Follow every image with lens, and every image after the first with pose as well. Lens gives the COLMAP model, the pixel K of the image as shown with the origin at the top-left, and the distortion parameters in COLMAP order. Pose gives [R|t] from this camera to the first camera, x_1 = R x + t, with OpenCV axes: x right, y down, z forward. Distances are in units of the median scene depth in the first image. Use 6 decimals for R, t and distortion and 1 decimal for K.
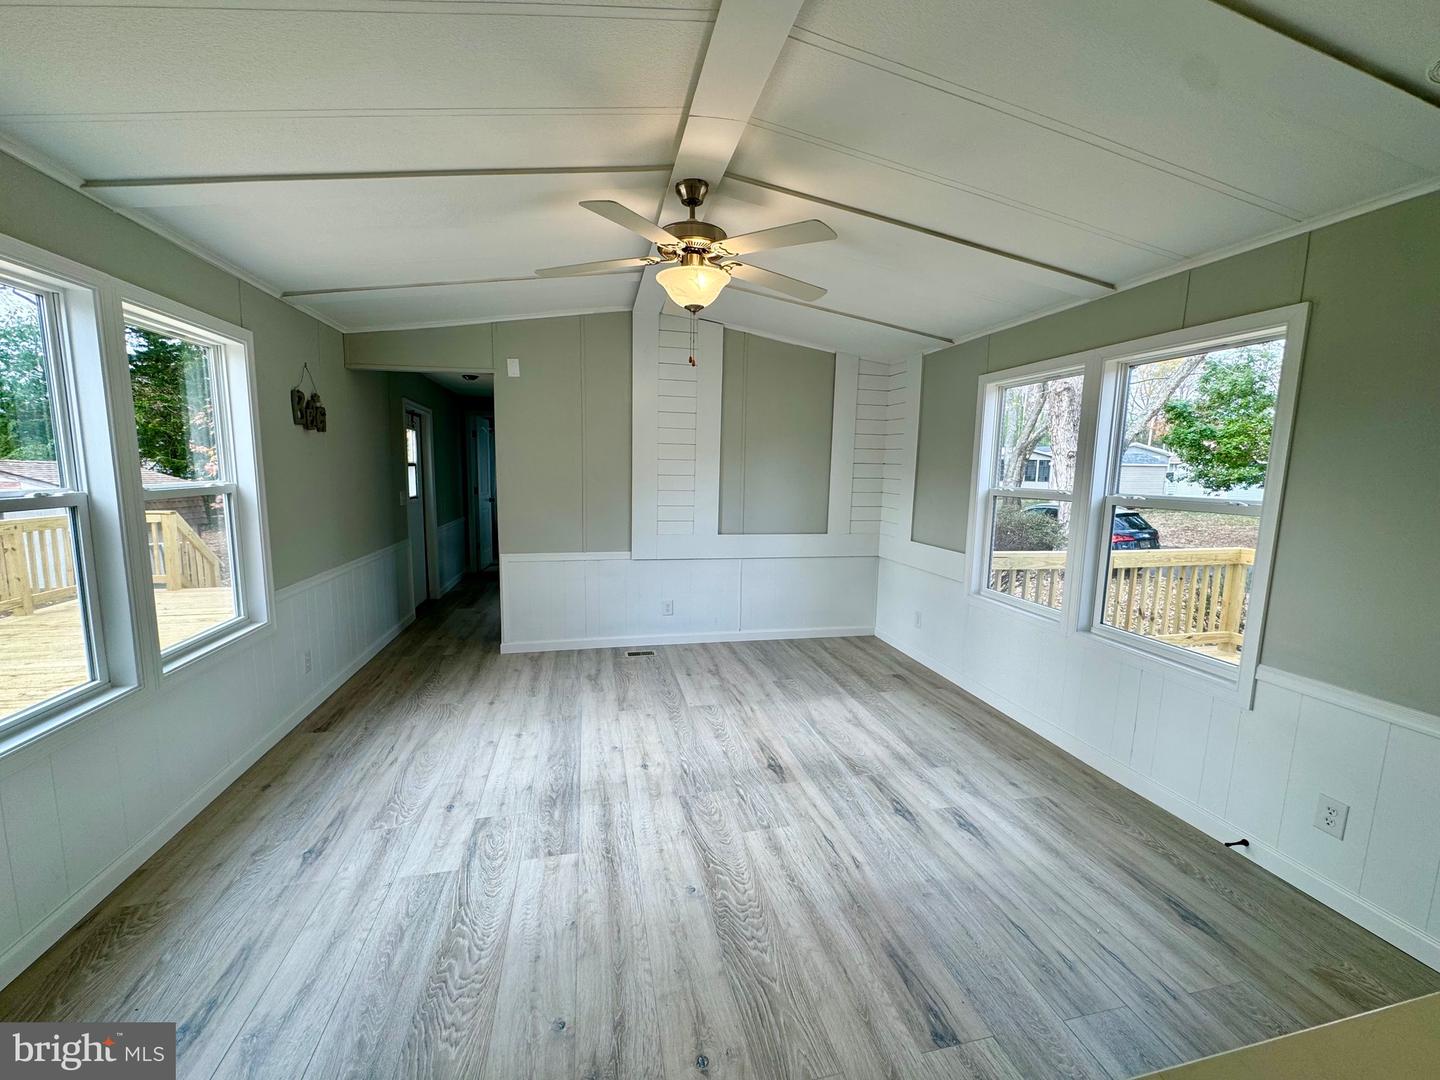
lens RADIAL K [[573.0, 0, 719.6], [0, 573.0, 541.0], [0, 0, 1]] dist [-0.002539, 0.000135]
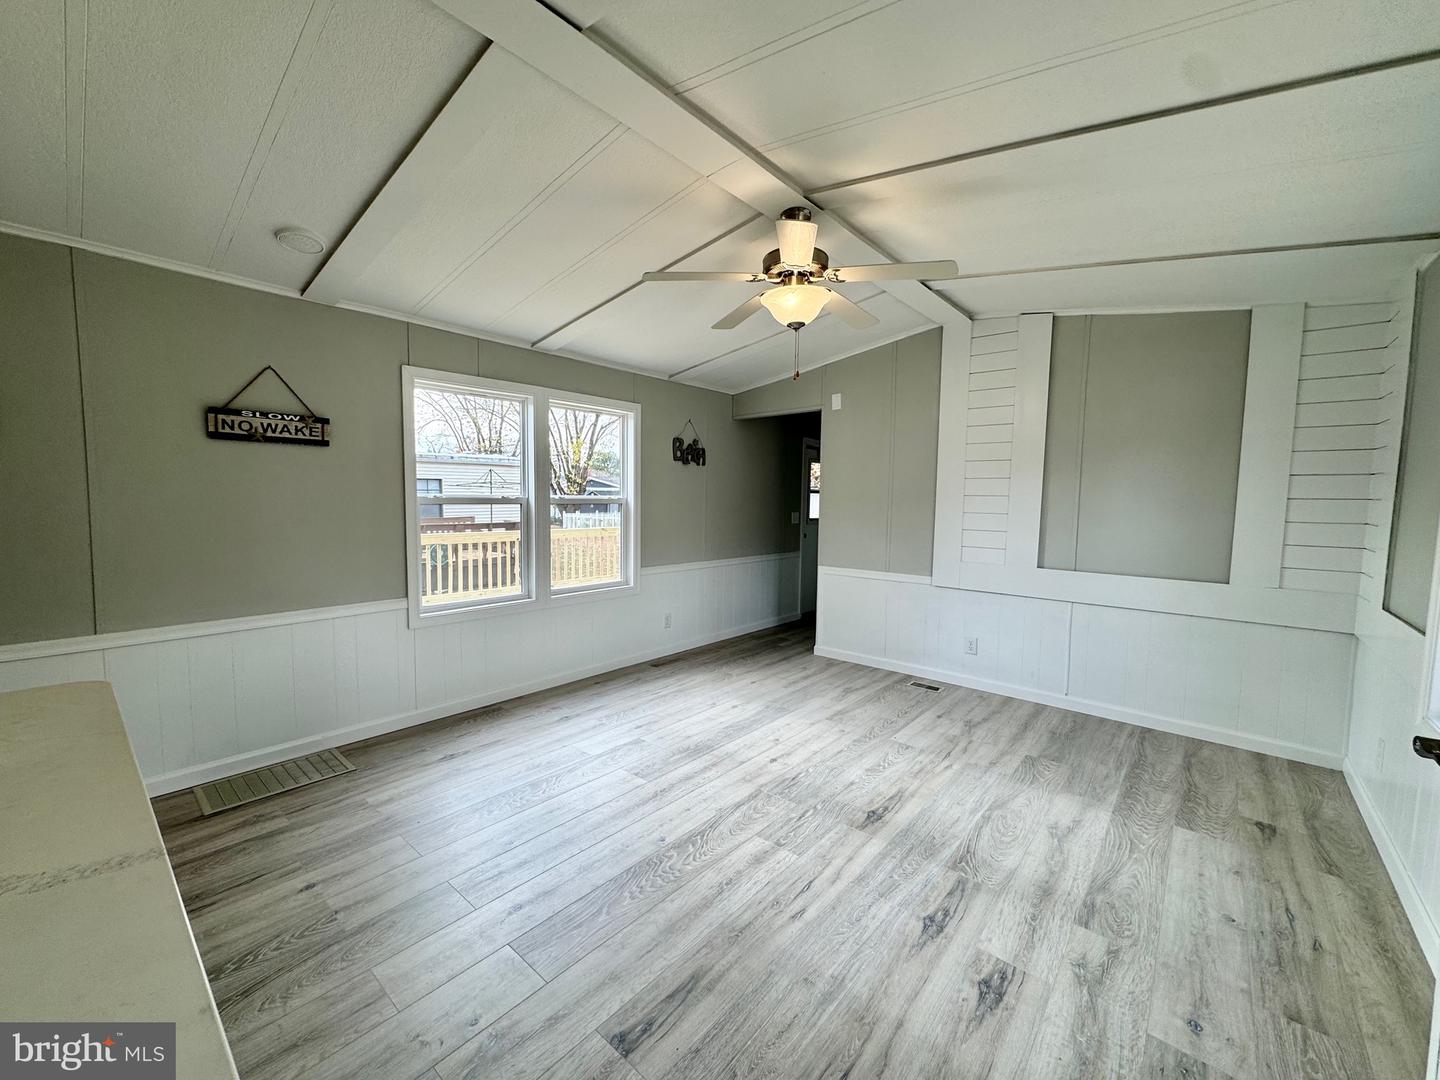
lens RADIAL K [[573.0, 0, 719.6], [0, 573.0, 541.0], [0, 0, 1]] dist [-0.002539, 0.000135]
pose [[0.592977, 0.052582, -0.803500, 0.491070], [-0.106191, 0.994257, -0.013302, 0.011877], [0.798186, 0.093212, 0.595155, 0.194544]]
